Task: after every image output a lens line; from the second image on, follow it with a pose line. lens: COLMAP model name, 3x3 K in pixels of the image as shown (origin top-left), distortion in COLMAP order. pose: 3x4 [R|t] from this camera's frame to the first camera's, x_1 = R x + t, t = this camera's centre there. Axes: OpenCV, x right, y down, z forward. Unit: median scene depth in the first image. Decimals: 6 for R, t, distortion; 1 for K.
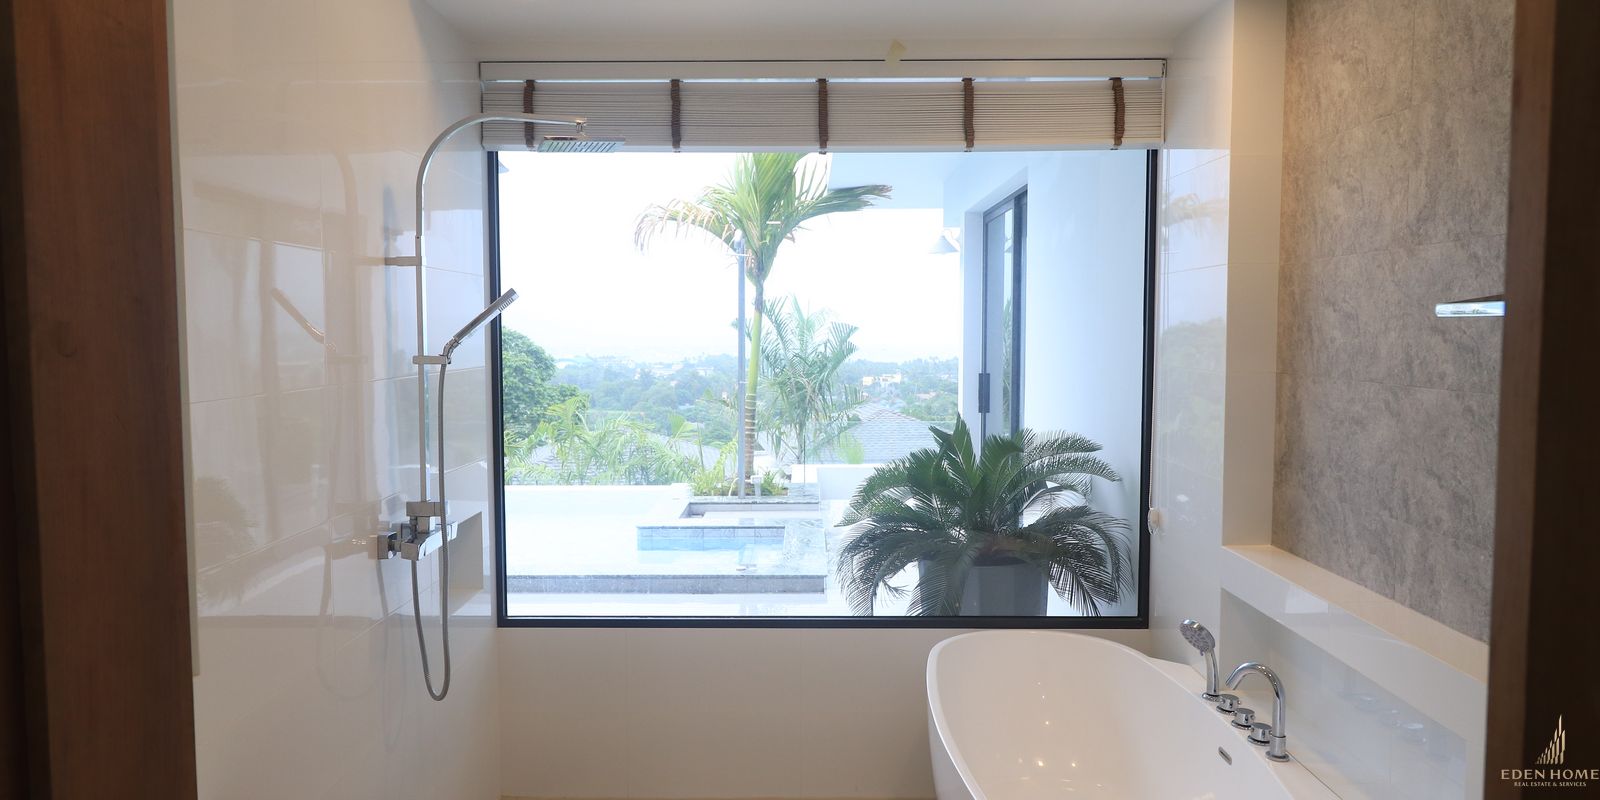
lens RADIAL K [[1026.7, 0, 788.3], [0, 1026.7, 399.3], [0, 0, 1]] dist [0.008622, -0.006493]
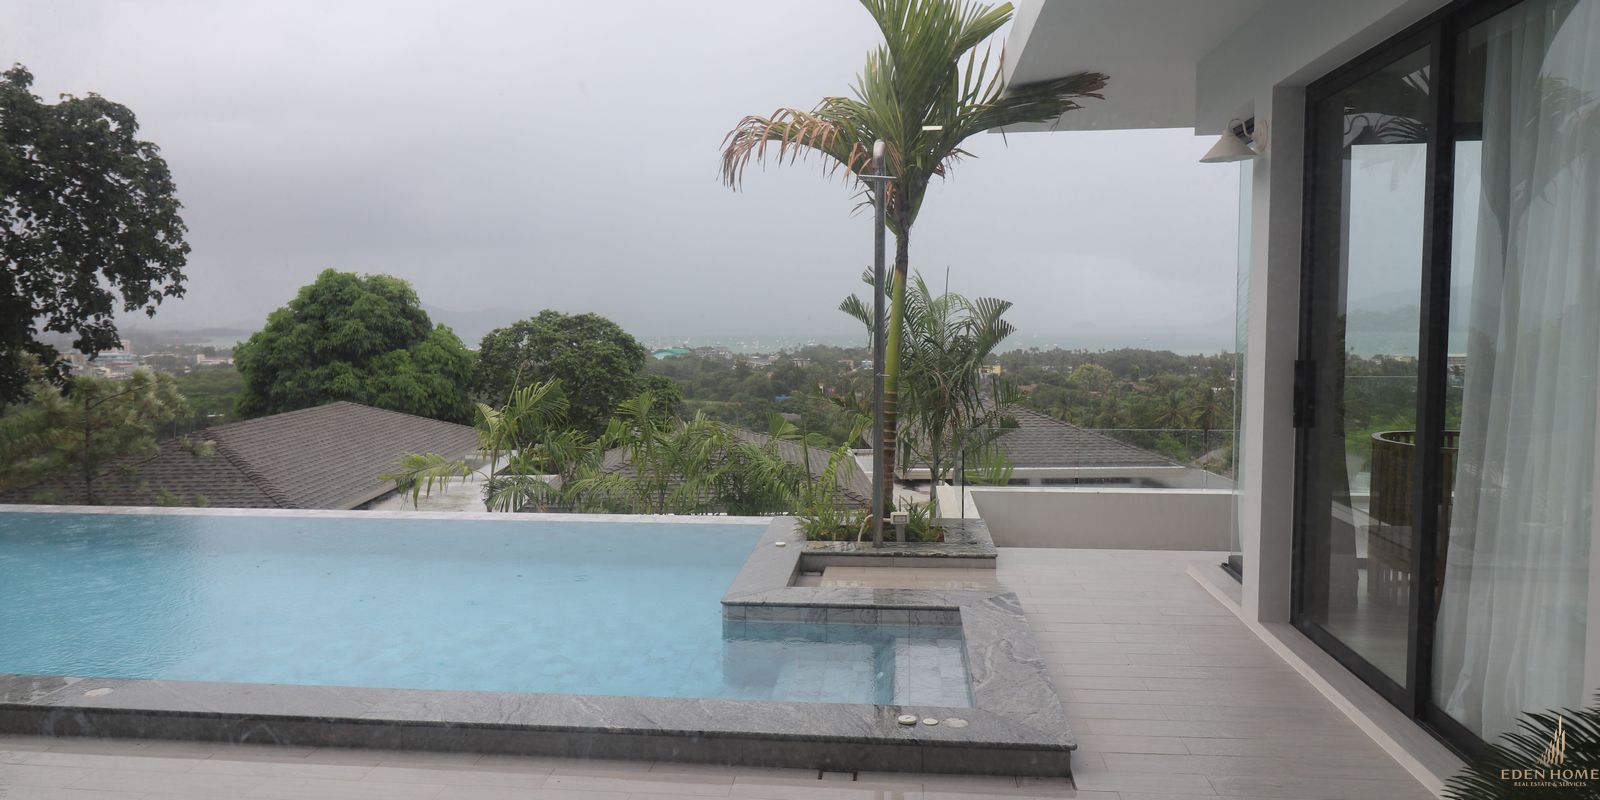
lens RADIAL K [[1026.7, 0, 788.8], [0, 1026.7, 407.6], [0, 0, 1]] dist [0.008622, -0.006493]
pose [[0.995664, 0.006232, -0.092812, -0.039467], [-0.004661, 0.999842, 0.017135, -0.005759], [0.092904, -0.016628, 0.995536, 0.309029]]
